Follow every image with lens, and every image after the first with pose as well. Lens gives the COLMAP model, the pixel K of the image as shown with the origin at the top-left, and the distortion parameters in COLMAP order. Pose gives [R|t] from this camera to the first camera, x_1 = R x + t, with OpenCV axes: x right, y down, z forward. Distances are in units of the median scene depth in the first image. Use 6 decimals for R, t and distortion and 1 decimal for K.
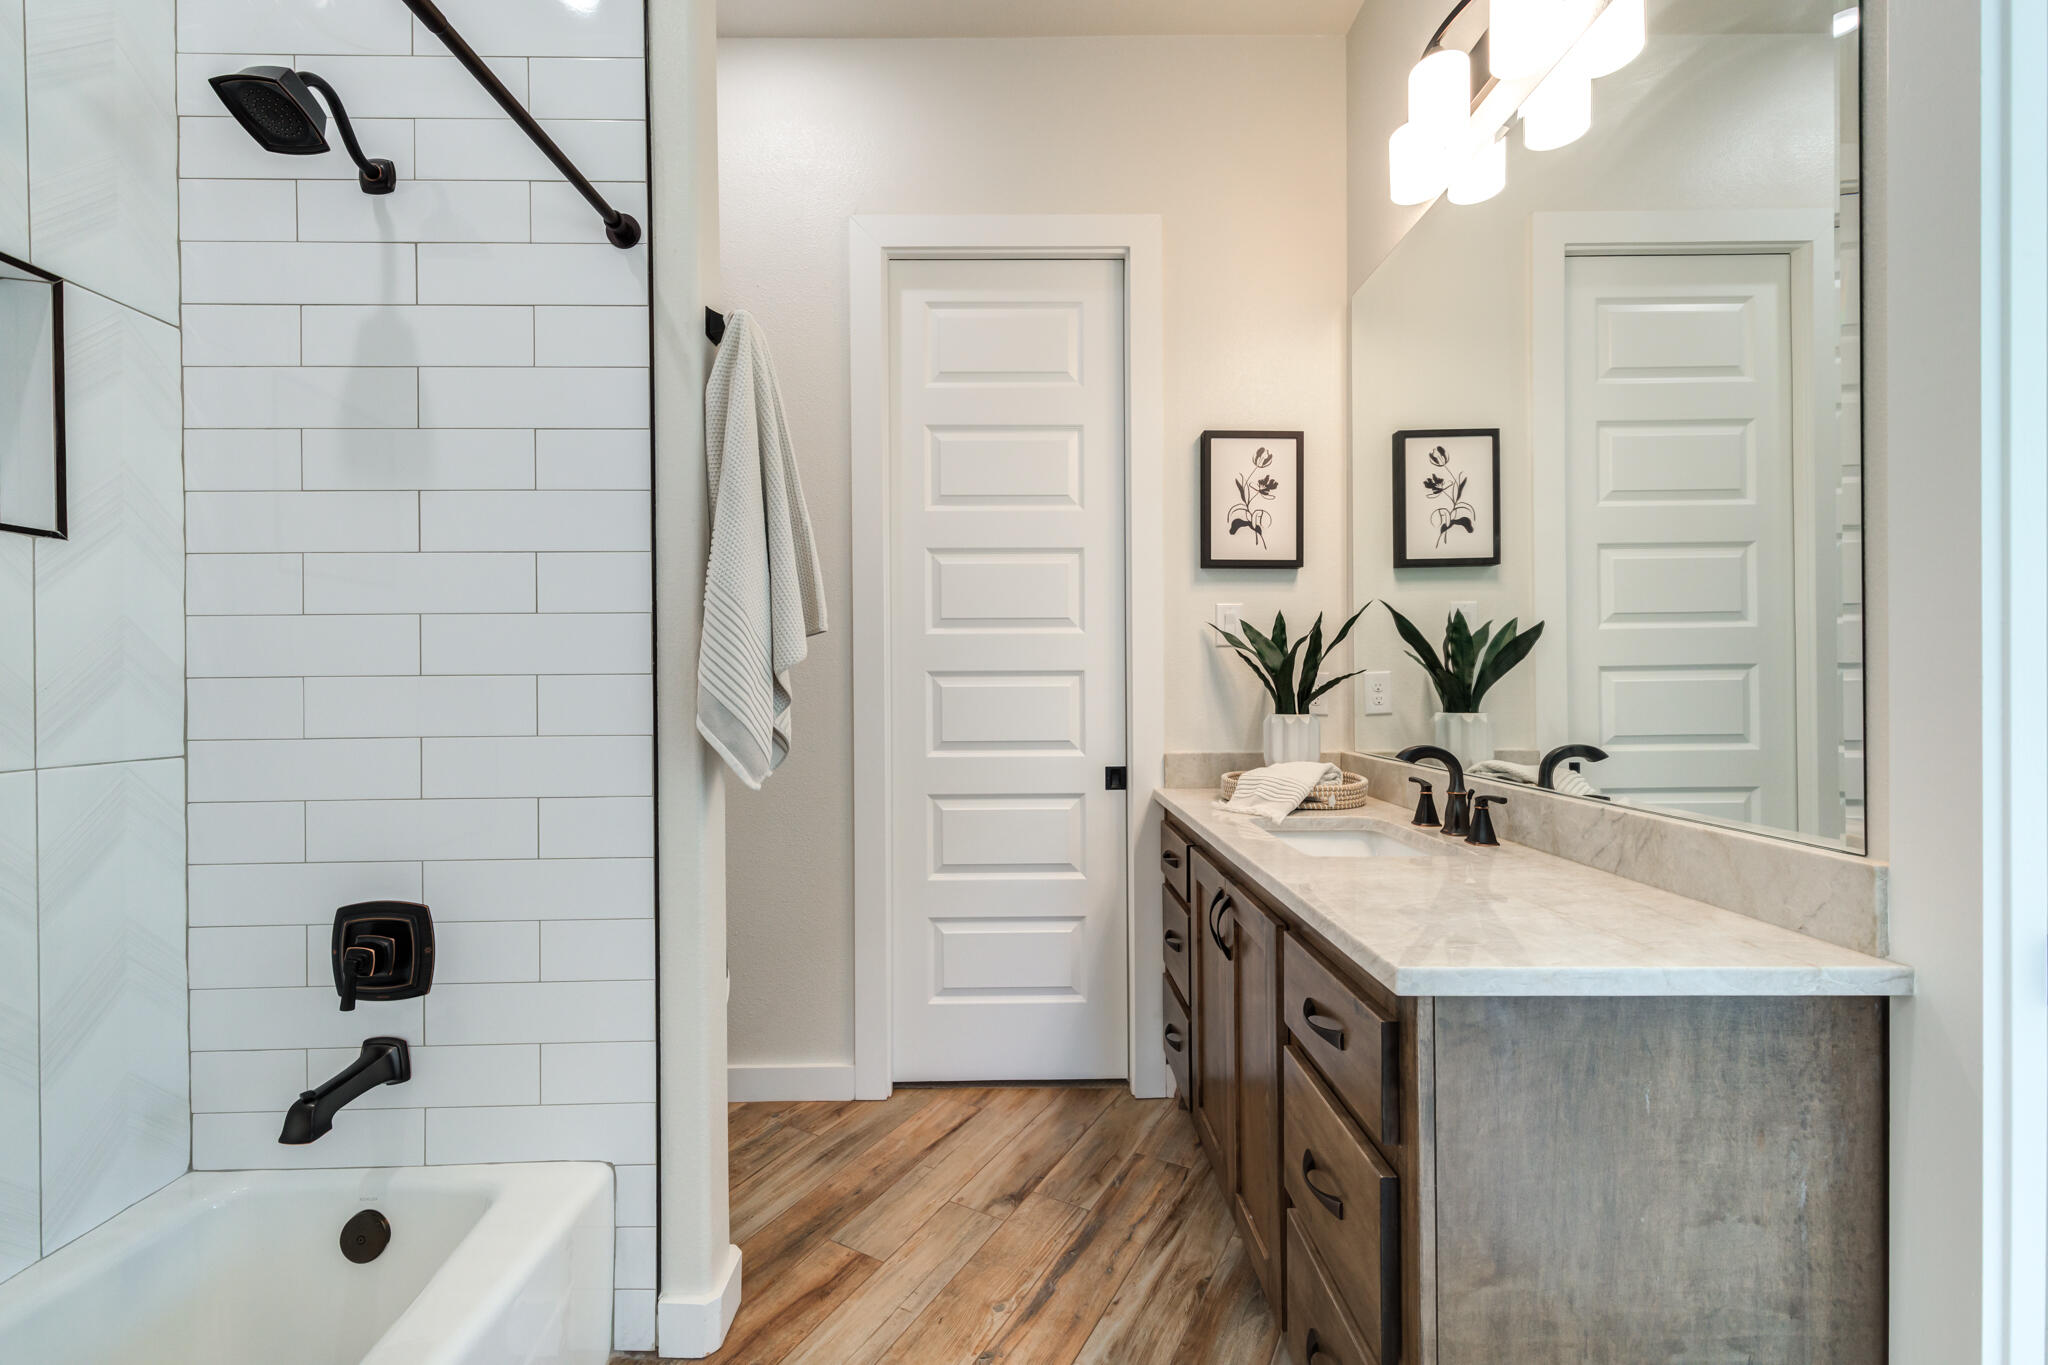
lens RADIAL K [[856.8, 0, 1023.6], [0, 856.8, 683.4], [0, 0, 1]] dist [-0.009698, -0.001052]
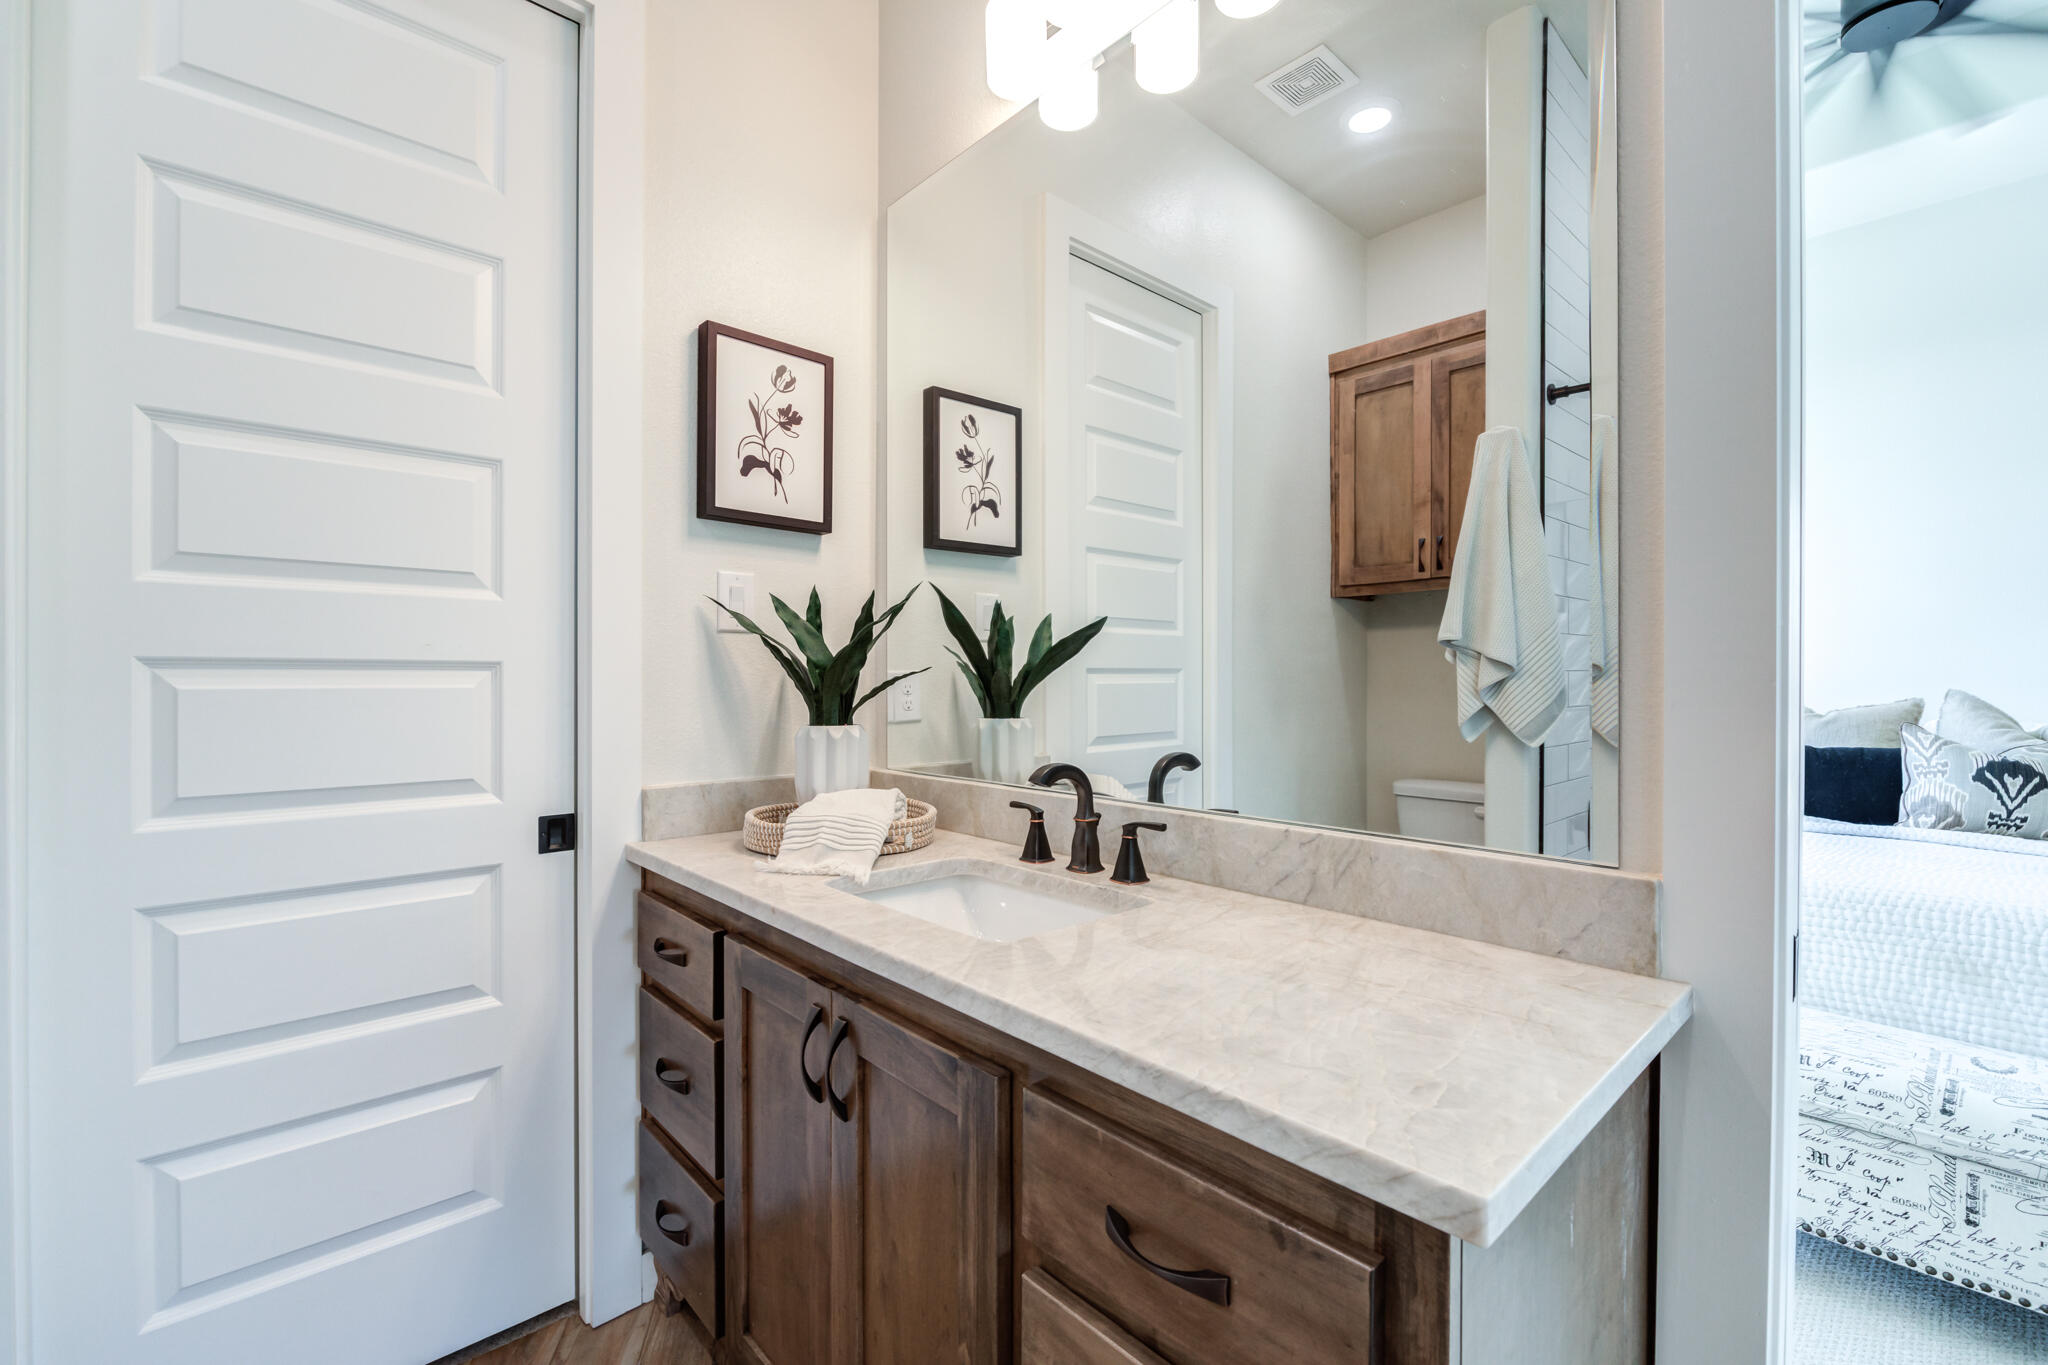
lens RADIAL K [[856.8, 0, 1015.1], [0, 856.8, 680.5], [0, 0, 1]] dist [-0.009698, -0.001052]
pose [[0.743914, 0.006551, 0.668243, -0.064389], [-0.003486, 0.999976, -0.005923, 0.000530], [-0.668266, 0.002077, 0.743919, 0.315520]]
